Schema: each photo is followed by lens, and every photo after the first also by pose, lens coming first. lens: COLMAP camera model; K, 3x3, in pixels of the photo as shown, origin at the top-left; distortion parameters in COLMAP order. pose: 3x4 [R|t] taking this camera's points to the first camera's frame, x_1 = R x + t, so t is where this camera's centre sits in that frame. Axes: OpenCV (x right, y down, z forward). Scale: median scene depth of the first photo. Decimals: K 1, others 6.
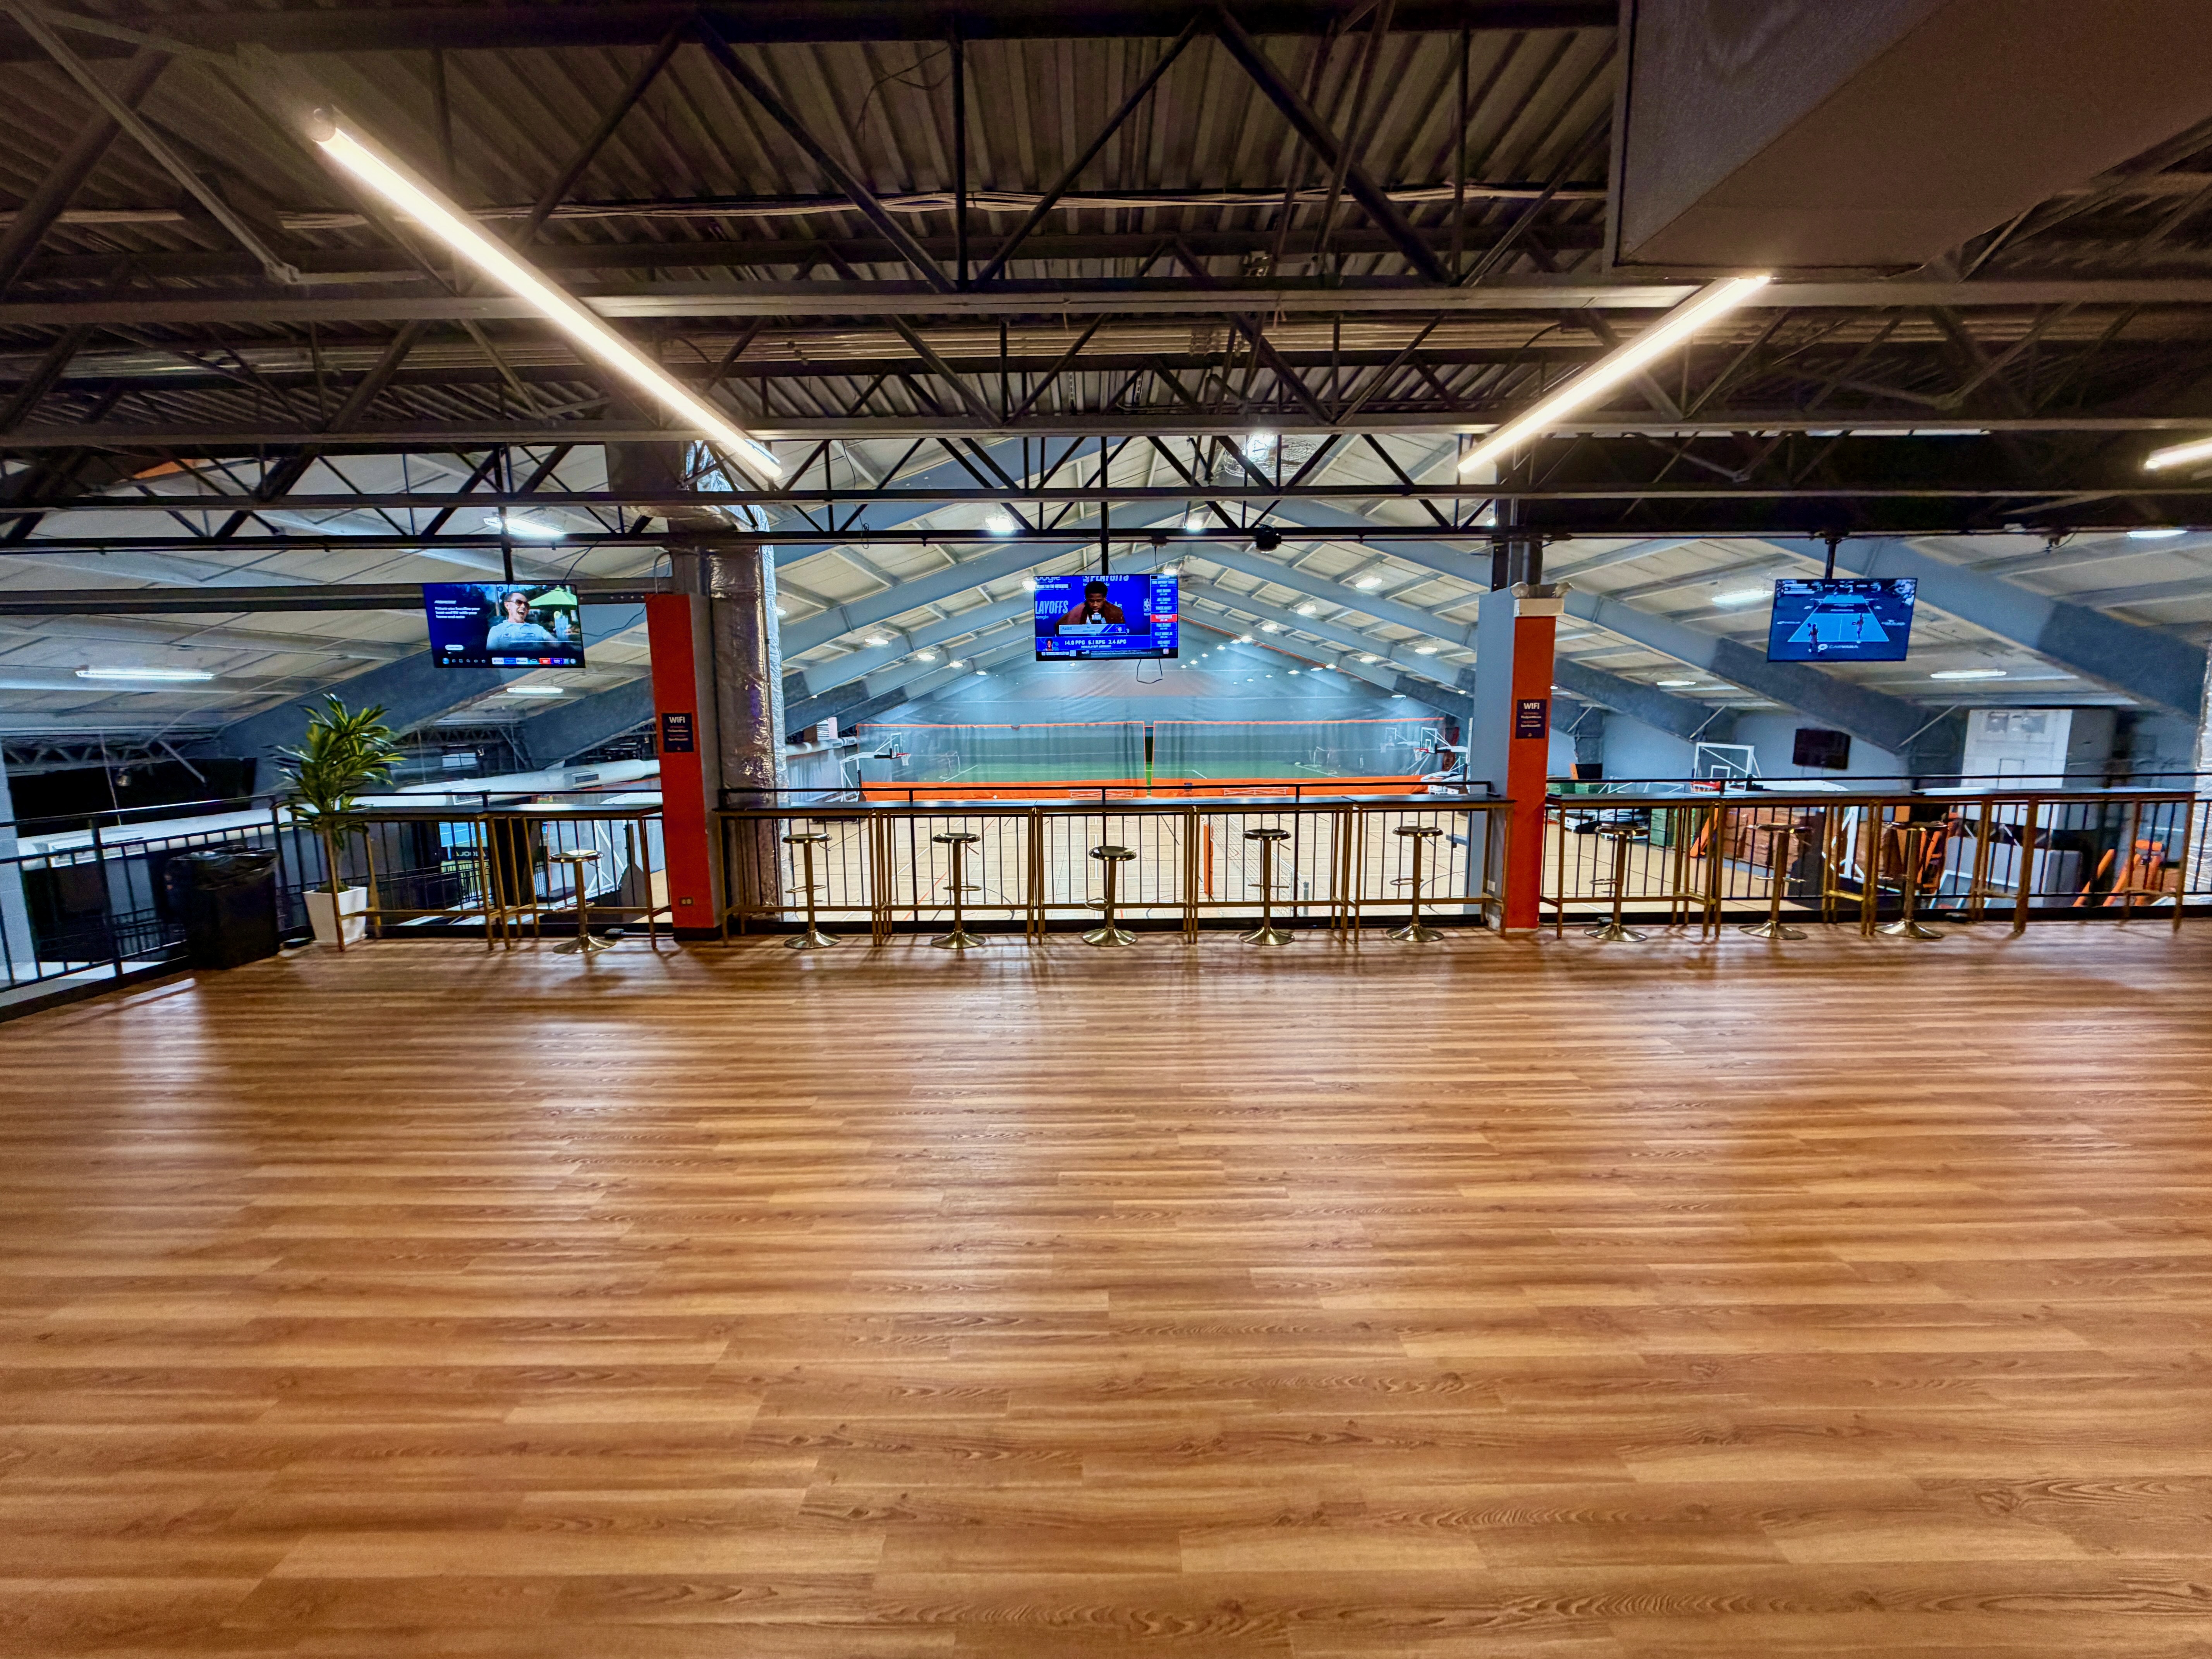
lens RADIAL K [[888.6, 0, 1099.6], [0, 888.6, 823.9], [0, 0, 1]] dist [0.000101, 0.000343]
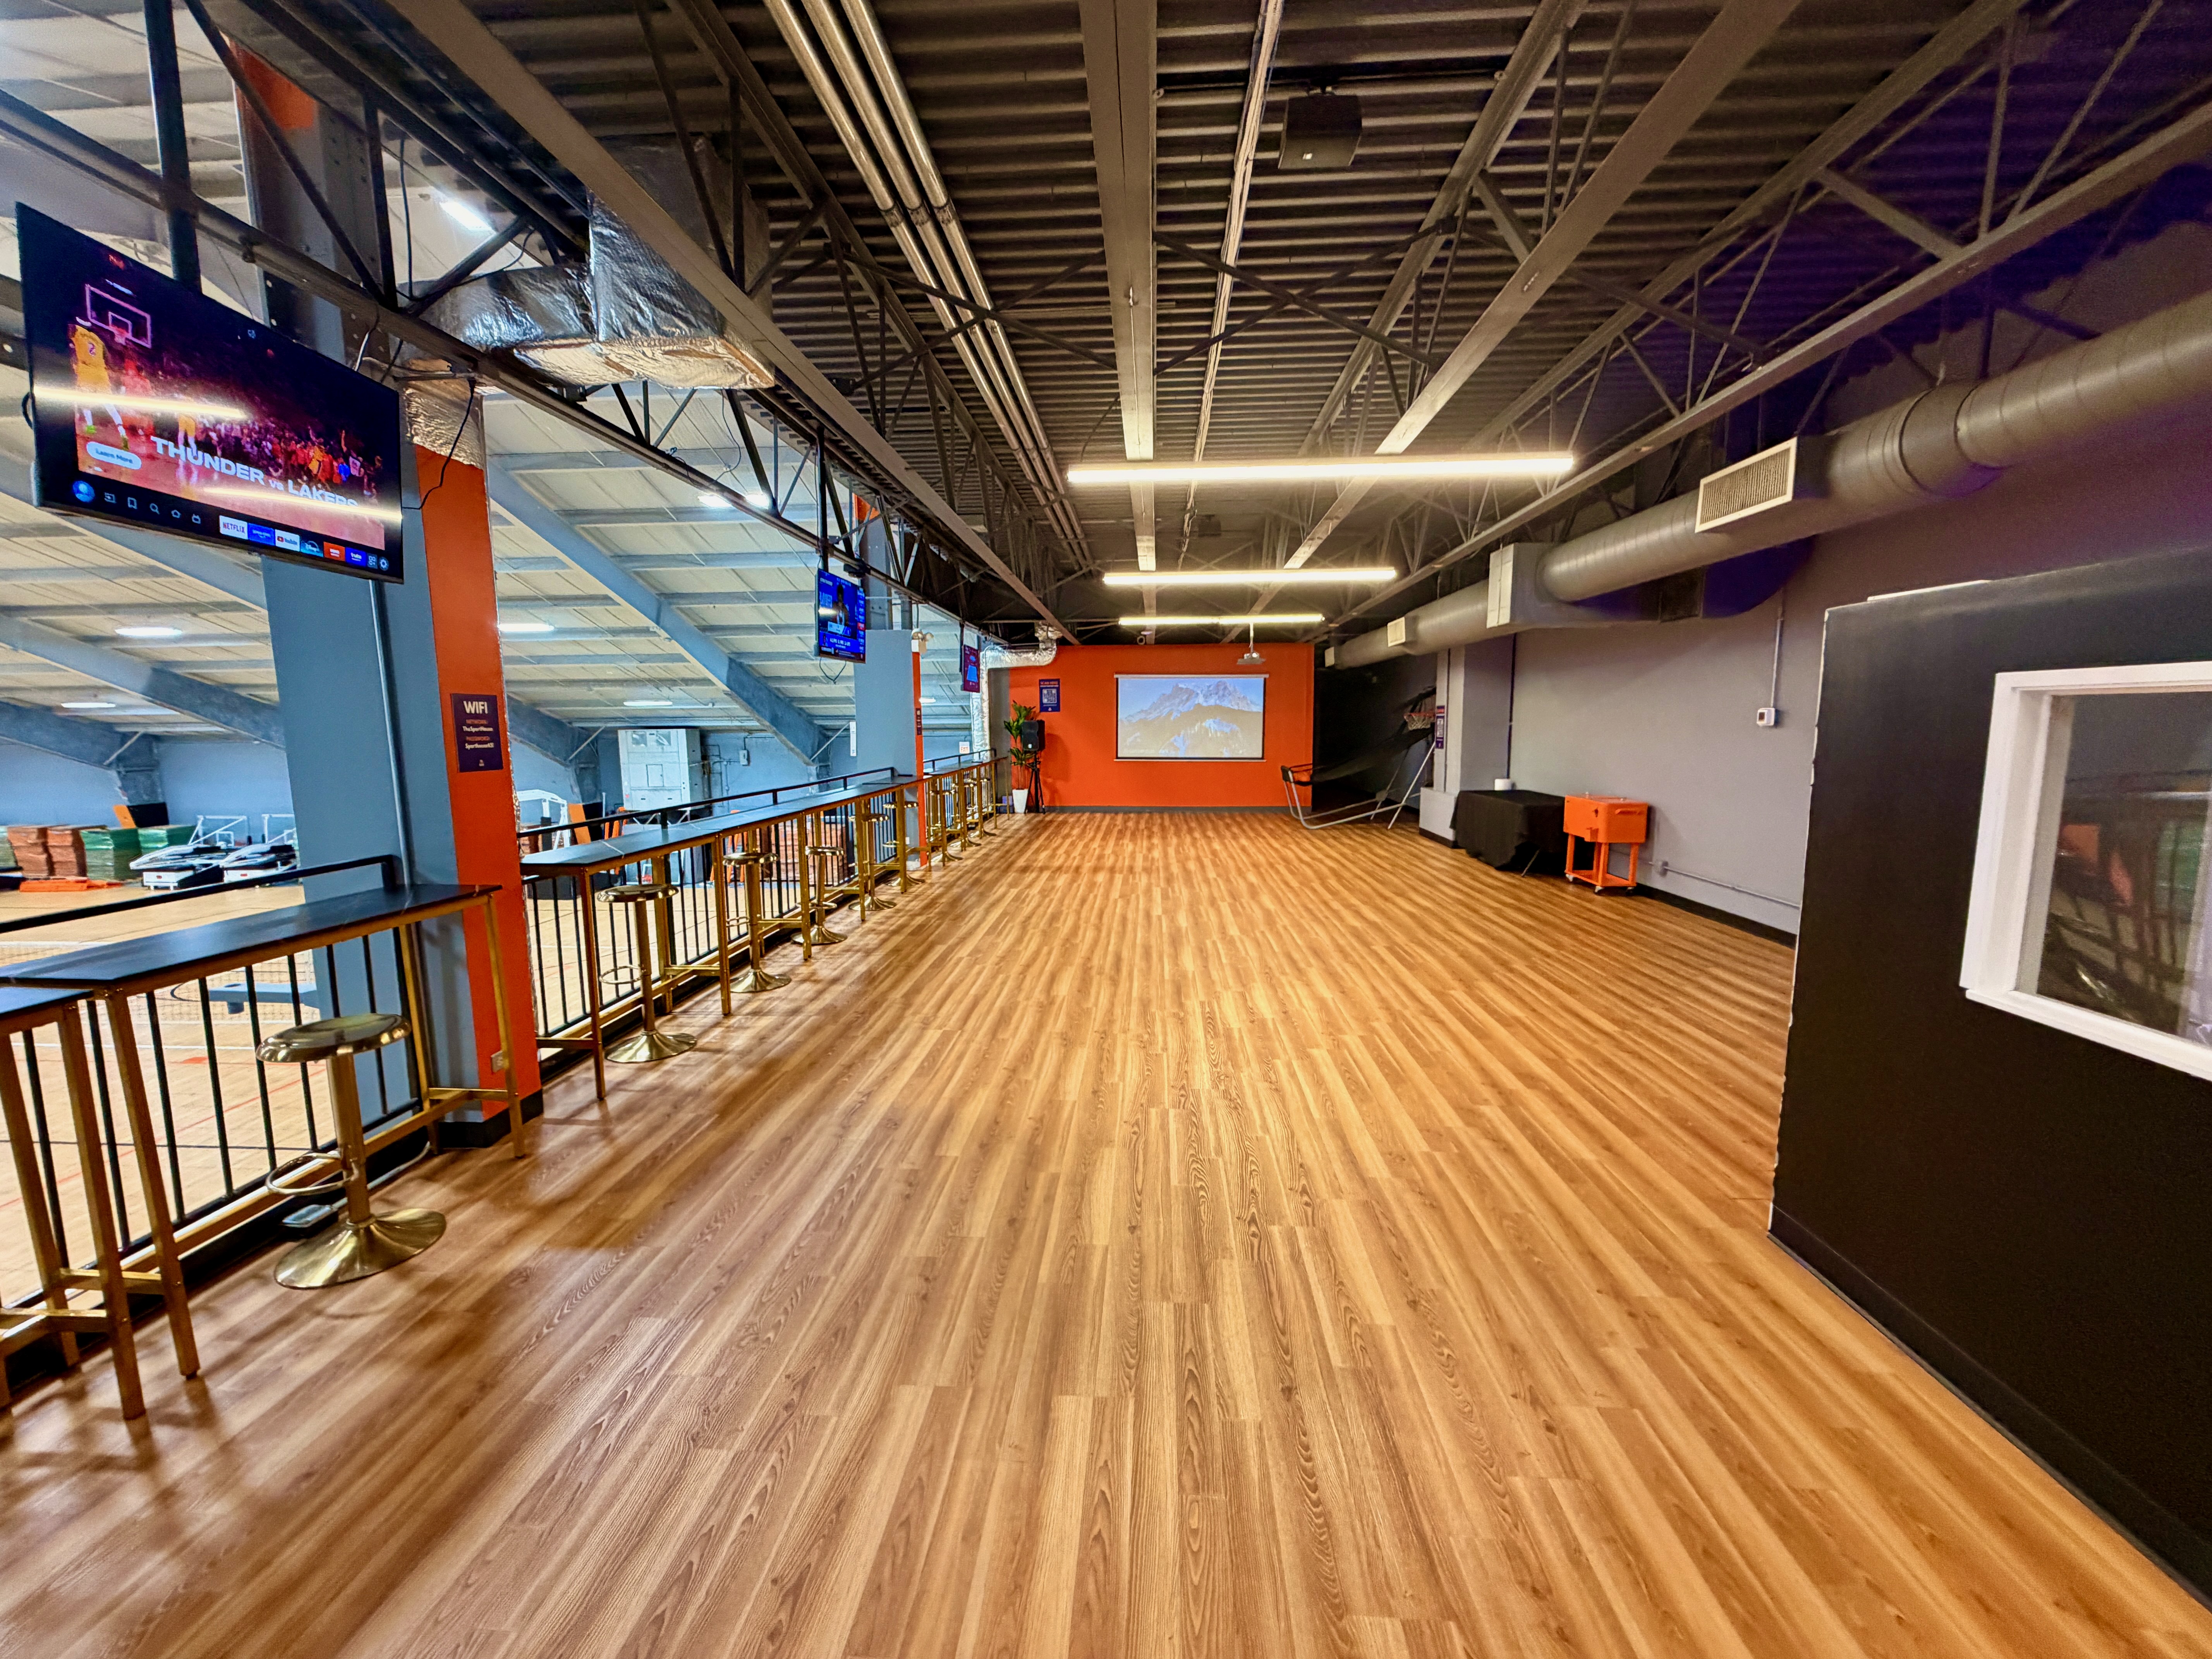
lens RADIAL K [[888.6, 0, 1089.6], [0, 888.6, 840.4], [0, 0, 1]] dist [0.000101, 0.000343]
pose [[0.072659, -0.123003, 0.989743, -0.215638], [0.137977, 0.984063, 0.112168, -0.011263], [-0.987767, 0.128412, 0.088473, 0.137059]]
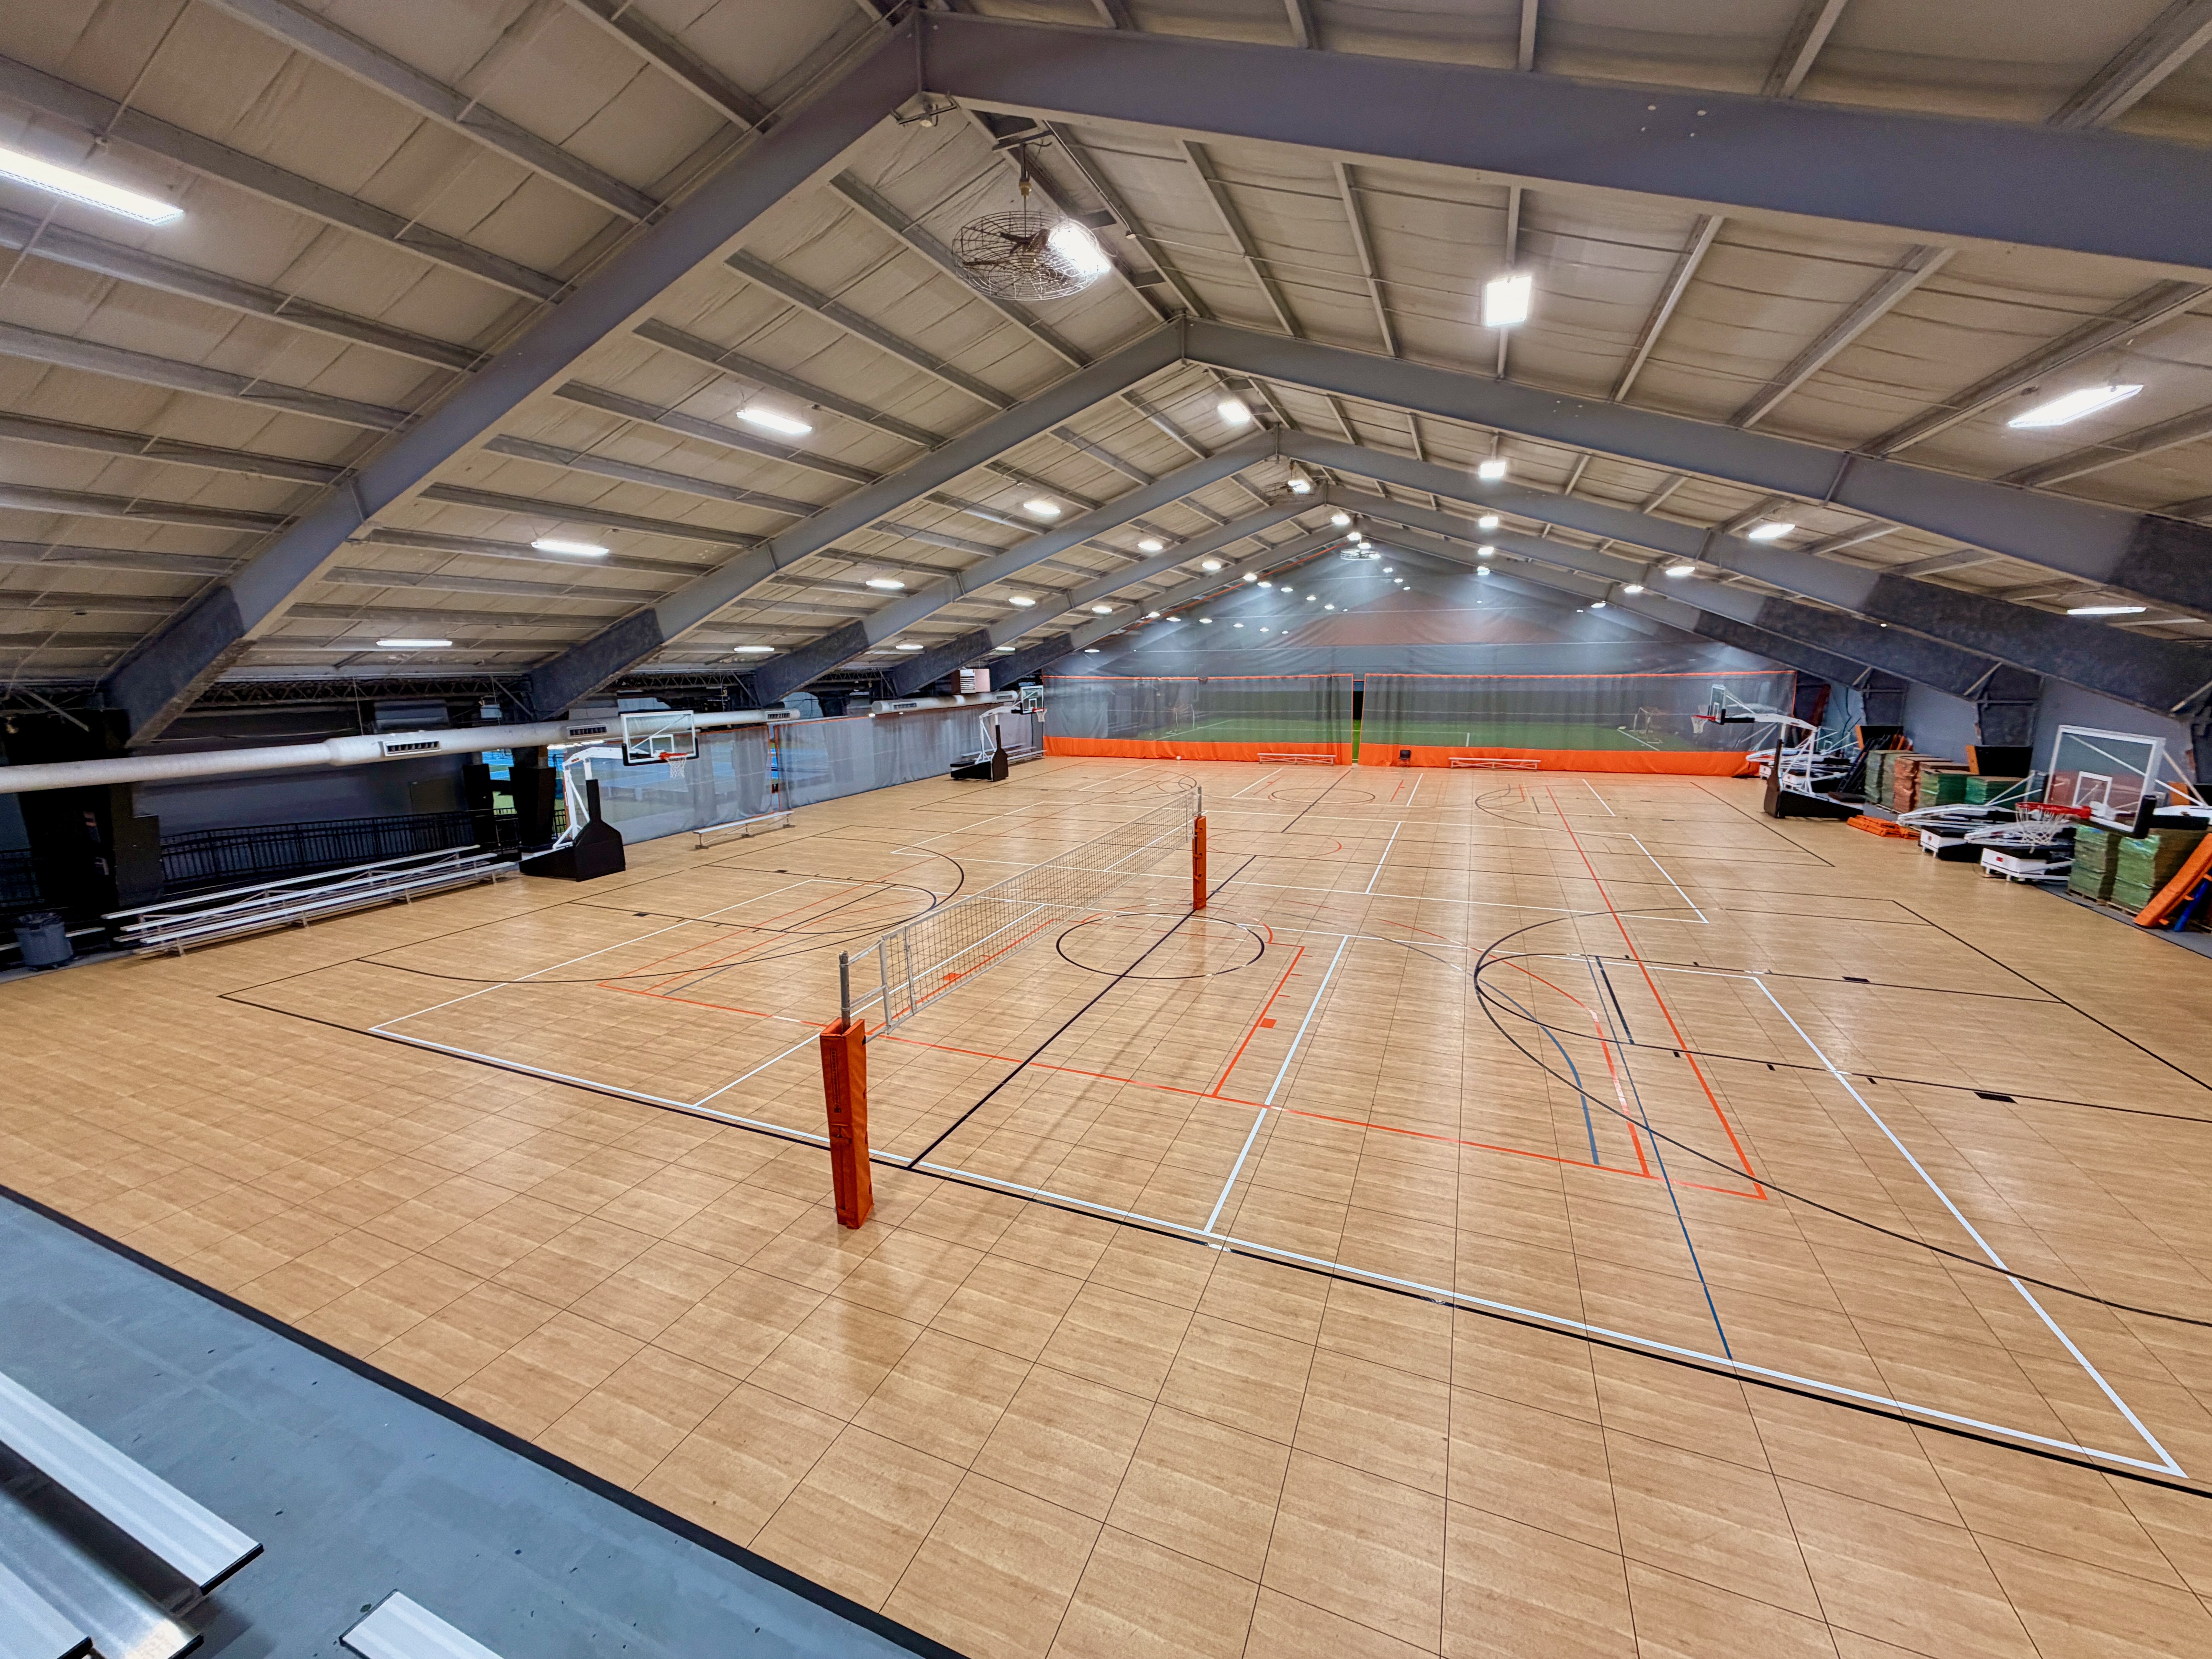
lens RADIAL K [[888.6, 0, 1094.9], [0, 888.6, 832.2], [0, 0, 1]] dist [0.000101, 0.000343]
pose [[0.918809, 0.073203, -0.387854, 0.267898], [-0.047919, 0.996071, 0.074479, -0.030470], [0.391782, -0.049846, 0.918707, 0.223822]]
